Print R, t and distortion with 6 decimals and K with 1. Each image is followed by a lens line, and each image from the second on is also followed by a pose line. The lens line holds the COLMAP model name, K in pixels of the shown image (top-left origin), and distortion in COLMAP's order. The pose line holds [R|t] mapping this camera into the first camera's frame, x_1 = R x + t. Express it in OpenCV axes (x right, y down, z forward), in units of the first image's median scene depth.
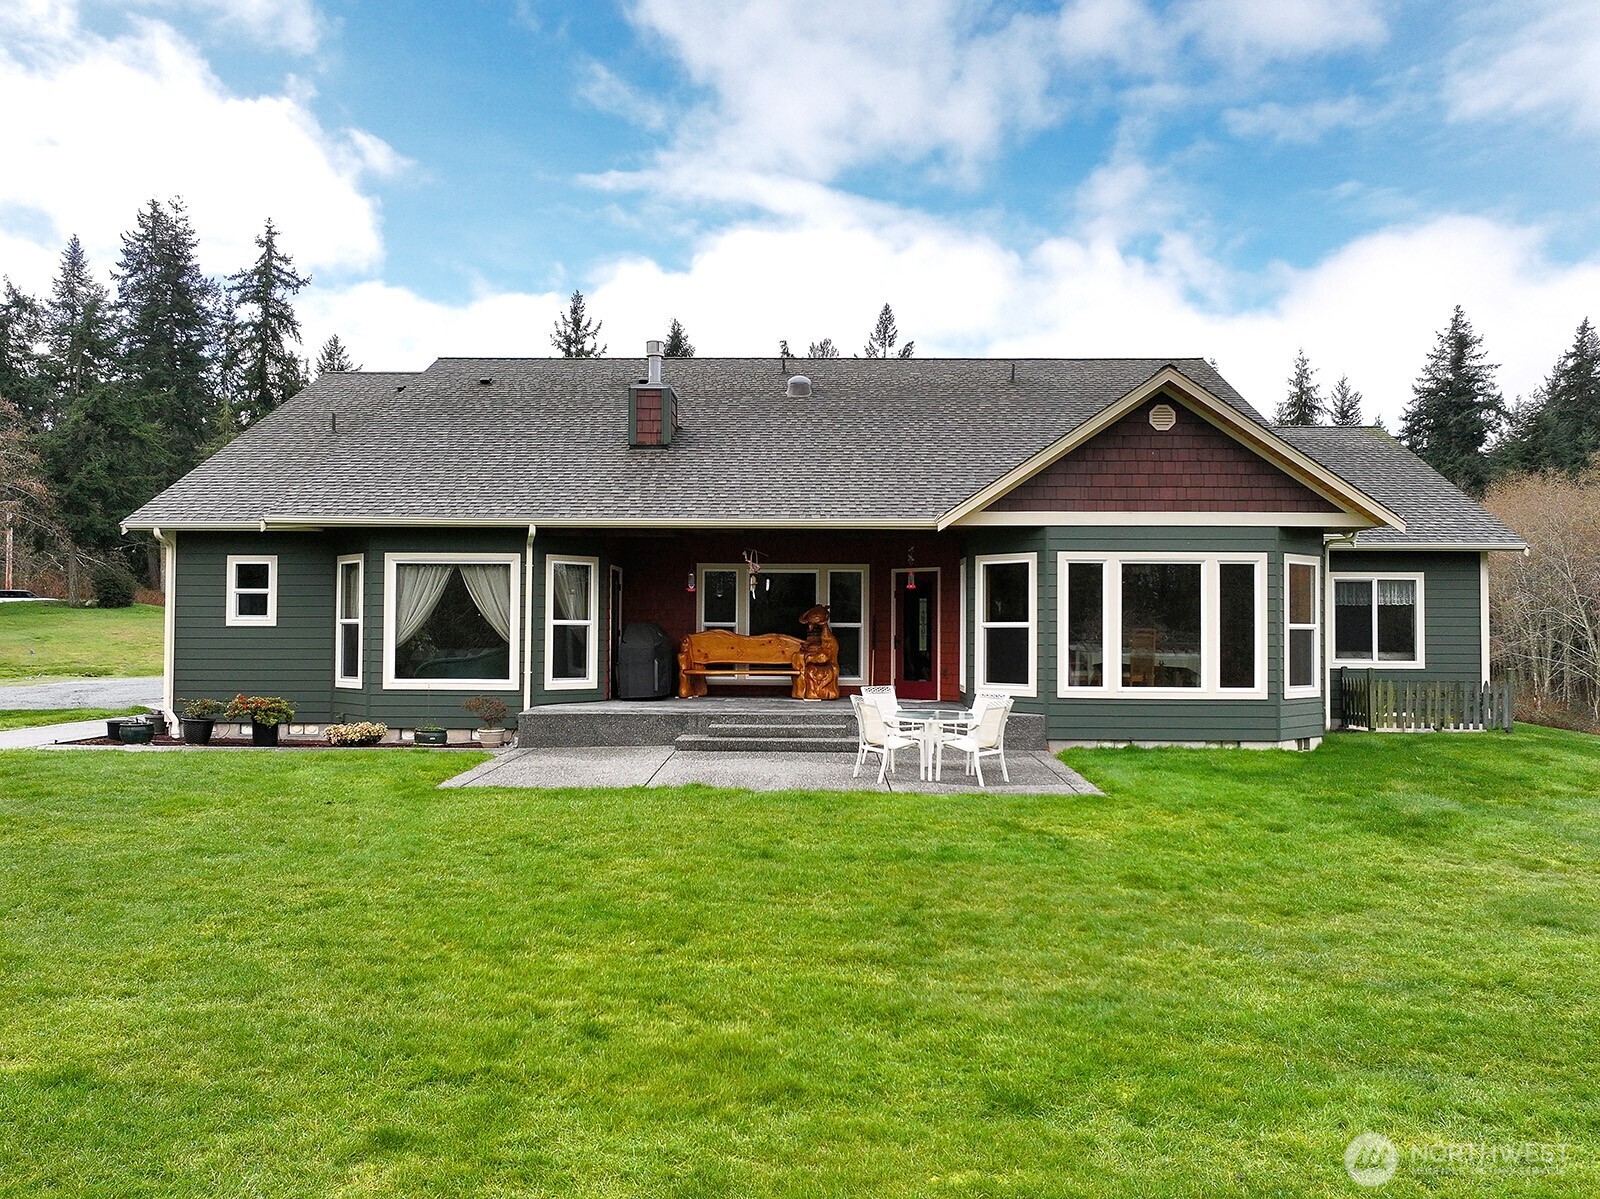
lens RADIAL K [[1282.1, 0, 794.2], [0, 1282.1, 597.0], [0, 0, 1]] dist [0.006937, -0.008496]
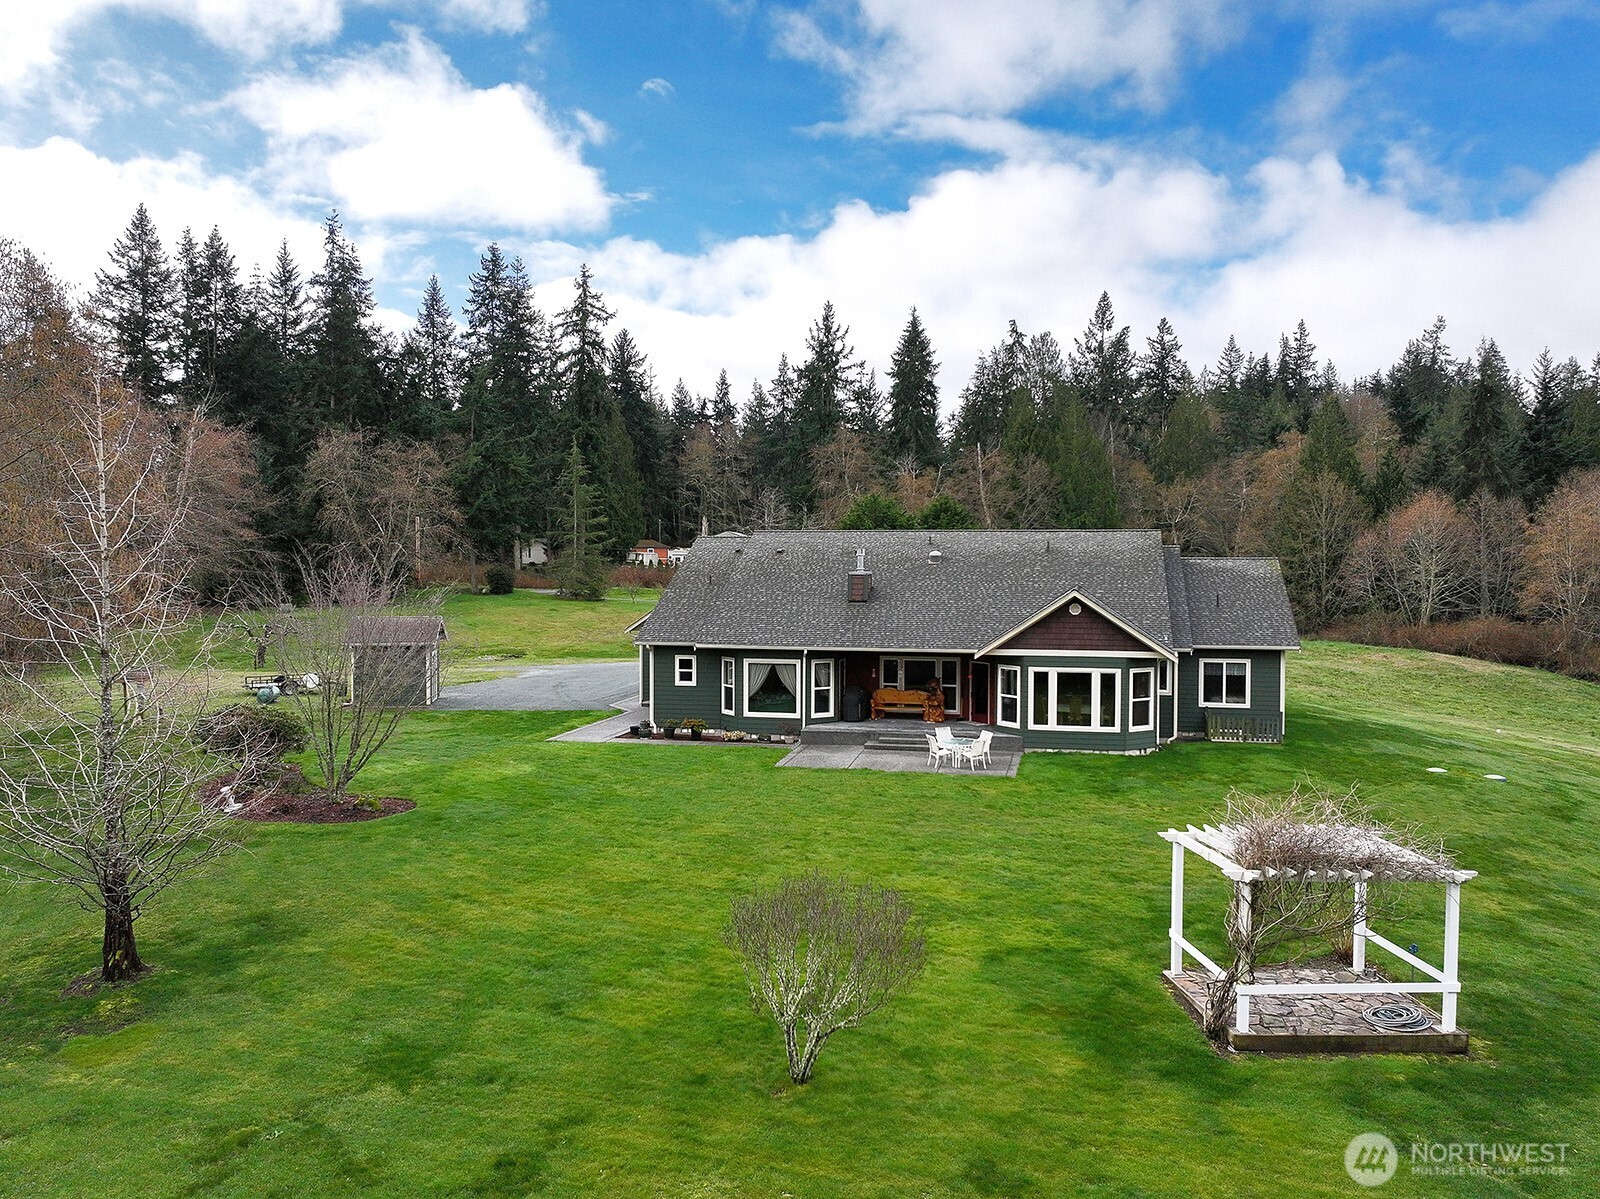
lens RADIAL K [[1282.1, 0, 794.2], [0, 1282.1, 597.0], [0, 0, 1]] dist [0.006937, -0.008496]
pose [[0.980597, 0.002429, -0.196020, 0.224398], [0.009280, 0.998227, 0.058797, -0.277357], [0.195815, -0.059475, 0.978836, -1.236741]]
